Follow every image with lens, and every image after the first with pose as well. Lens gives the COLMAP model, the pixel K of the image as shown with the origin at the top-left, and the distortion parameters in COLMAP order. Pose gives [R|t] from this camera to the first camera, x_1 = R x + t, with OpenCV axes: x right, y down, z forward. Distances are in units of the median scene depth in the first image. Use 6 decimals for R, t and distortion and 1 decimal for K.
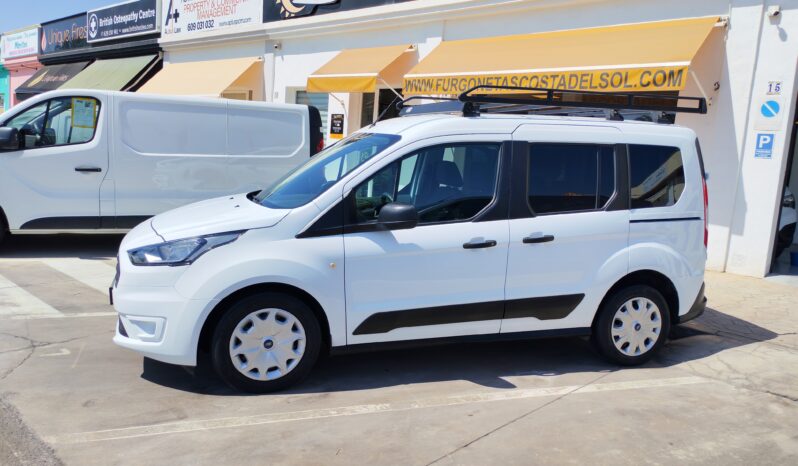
lens RADIAL K [[600.3, 0, 399.0], [0, 600.3, 233.0], [0, 0, 1]] dist [0.083675, -0.118371]
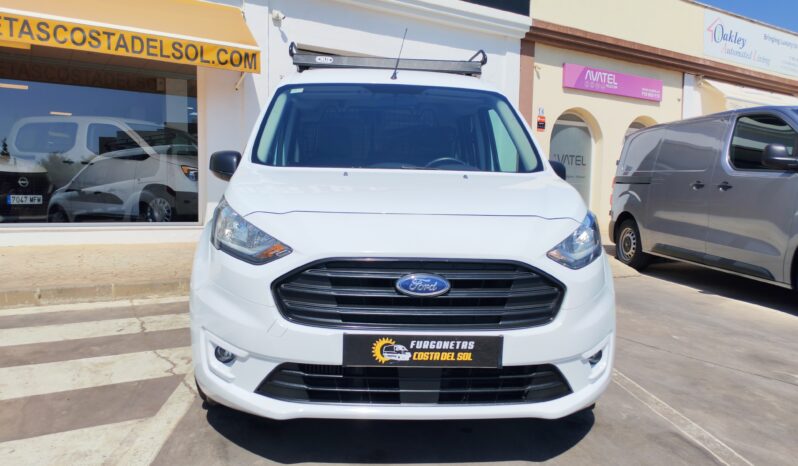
lens RADIAL K [[600.3, 0, 399.0], [0, 600.3, 233.0], [0, 0, 1]] dist [0.083675, -0.118371]
pose [[0.261069, -0.128695, 0.956703, -0.498064], [0.128205, 0.986916, 0.097774, -0.028894], [-0.956769, 0.097129, 0.274153, 0.474418]]
